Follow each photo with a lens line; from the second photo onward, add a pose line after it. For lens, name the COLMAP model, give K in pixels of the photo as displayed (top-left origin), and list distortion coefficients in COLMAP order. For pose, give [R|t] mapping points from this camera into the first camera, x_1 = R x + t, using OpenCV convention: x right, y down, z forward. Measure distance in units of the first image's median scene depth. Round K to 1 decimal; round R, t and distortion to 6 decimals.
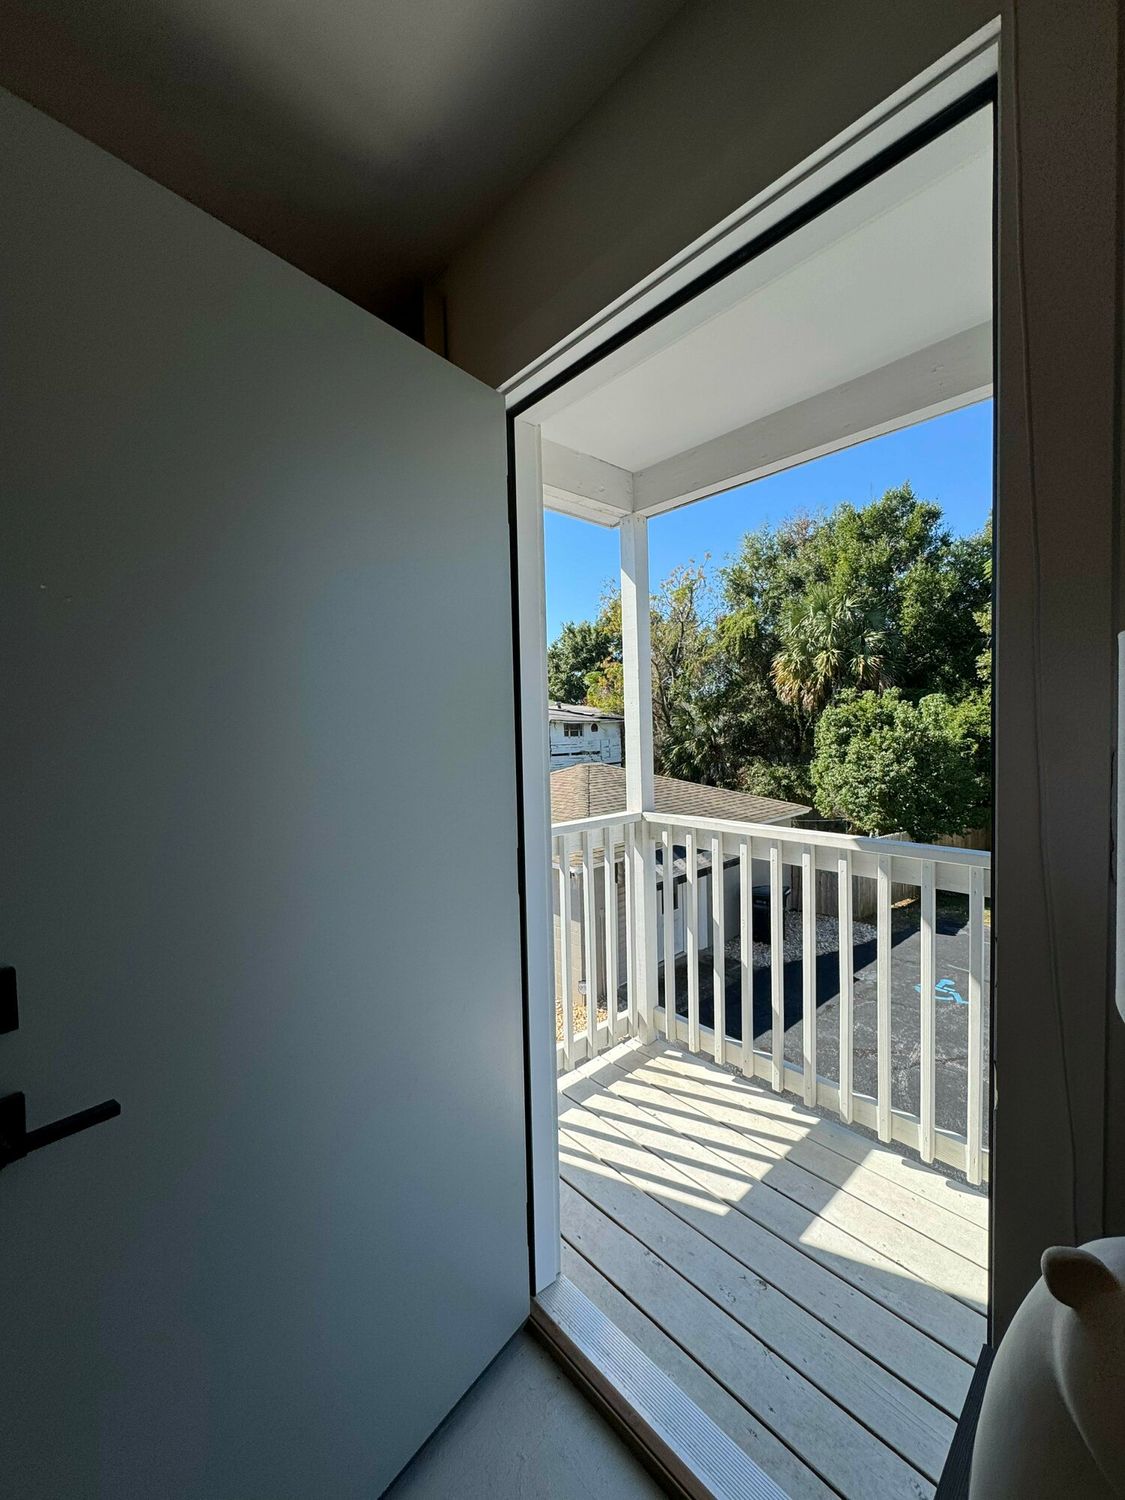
lens RADIAL K [[596.9, 0, 569.5], [0, 596.9, 749.1], [0, 0, 1]] dist [-0.005635, 0.001217]
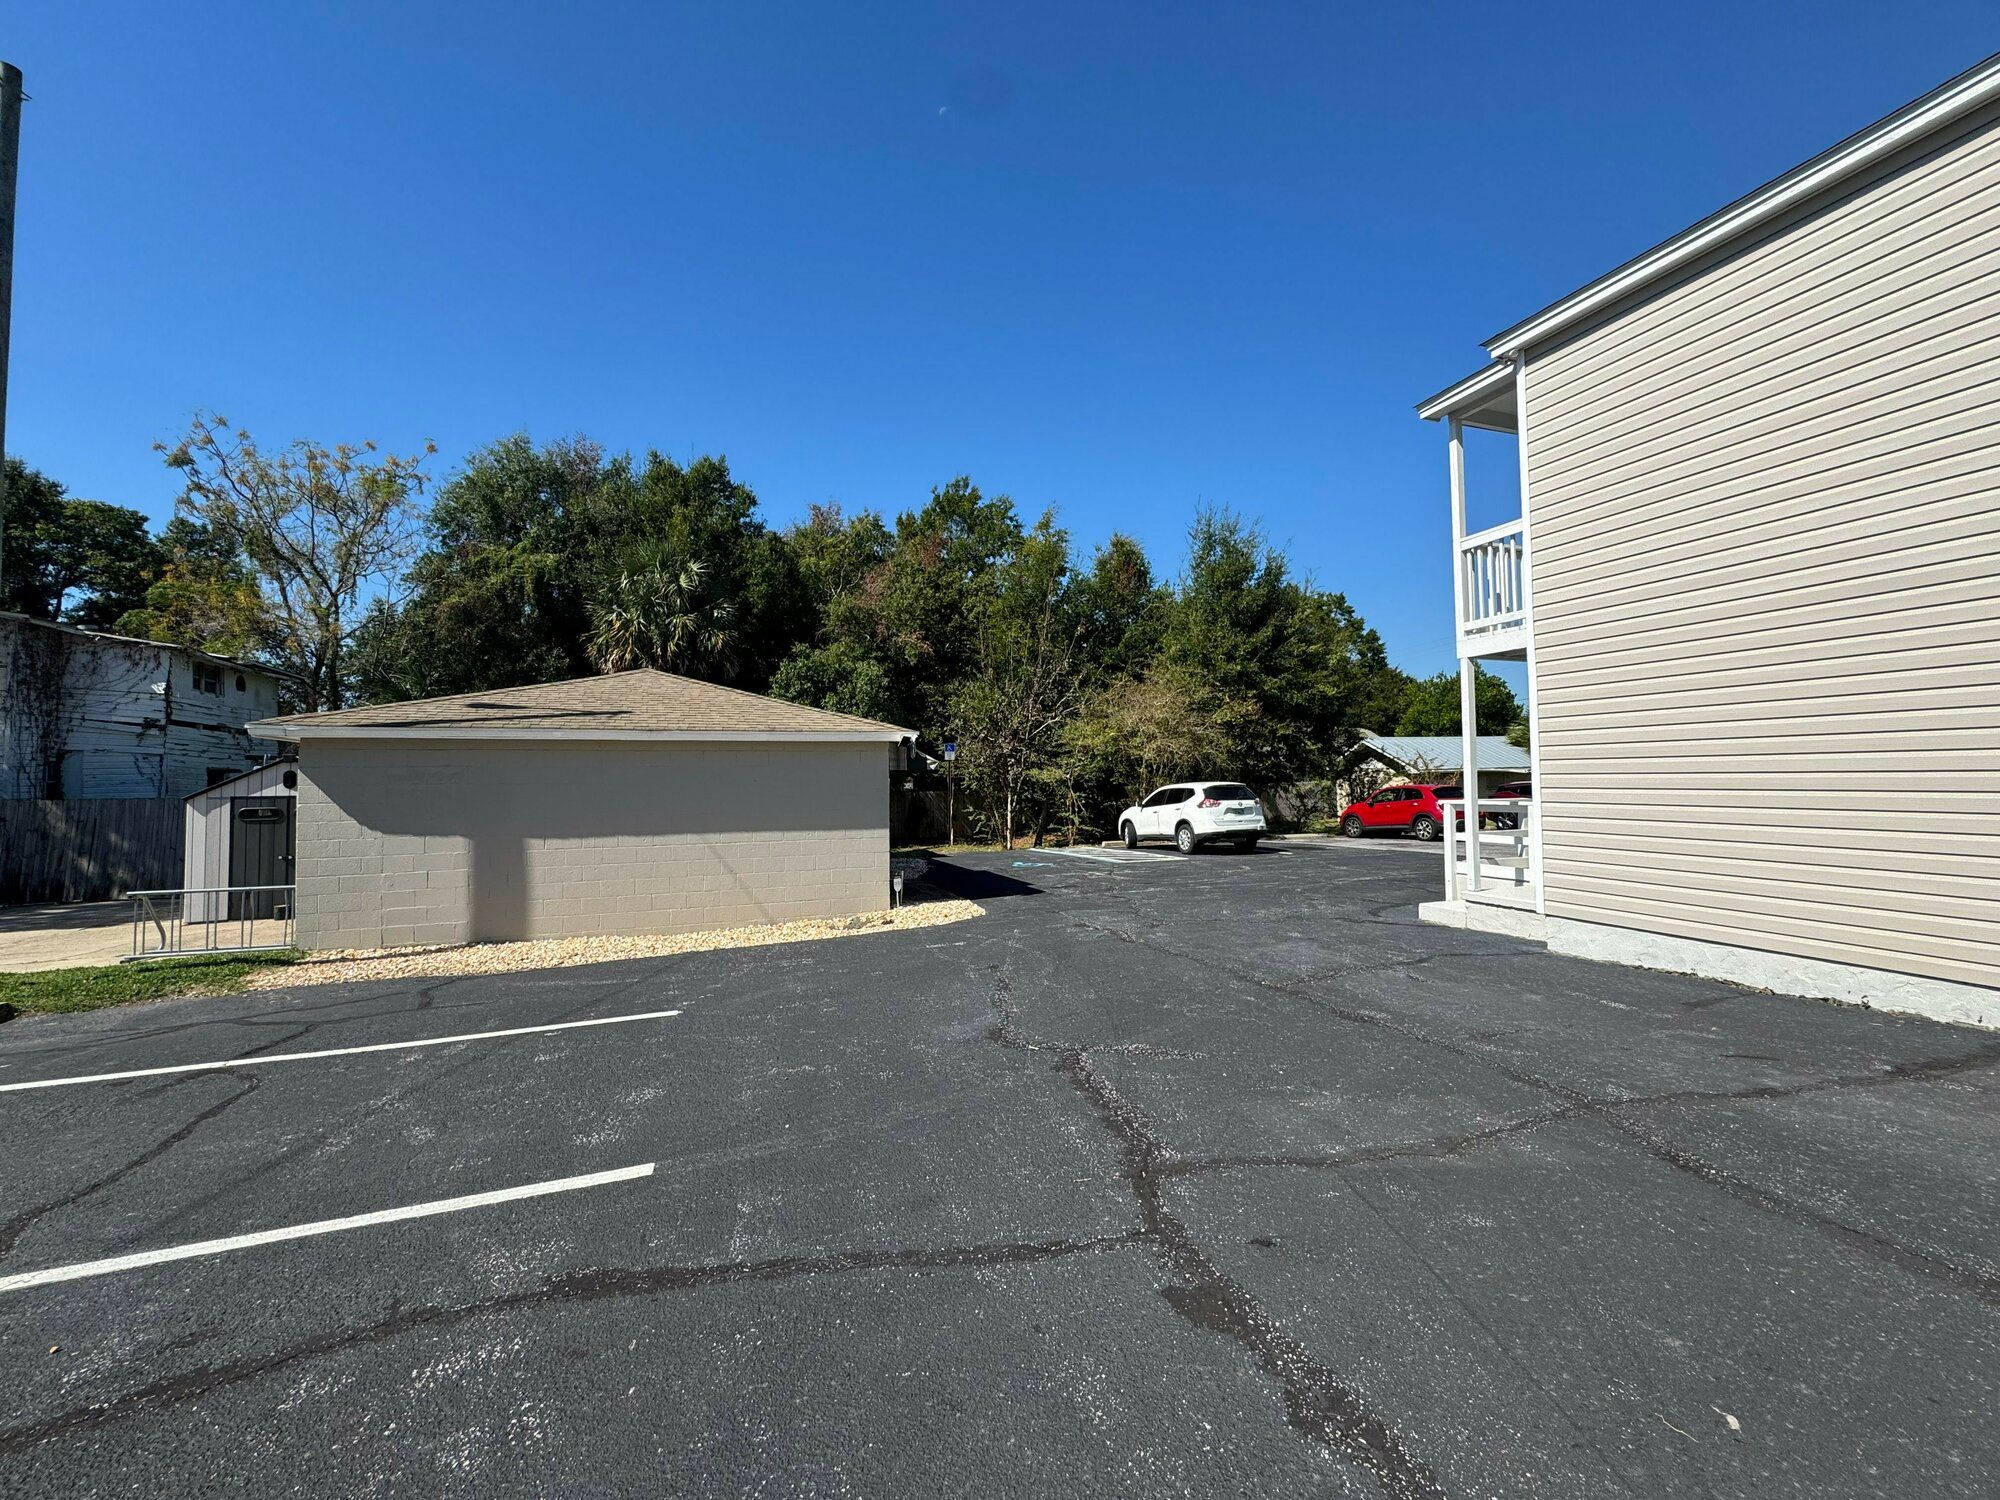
lens RADIAL K [[795.8, 0, 1002.0], [0, 795.8, 748.2], [0, 0, 1]] dist [-0.005635, 0.001217]
pose [[0.399208, 0.053230, 0.915314, -0.364348], [0.044658, 0.995999, -0.077400, 0.116699], [-0.915772, 0.071775, 0.395233, 0.156601]]
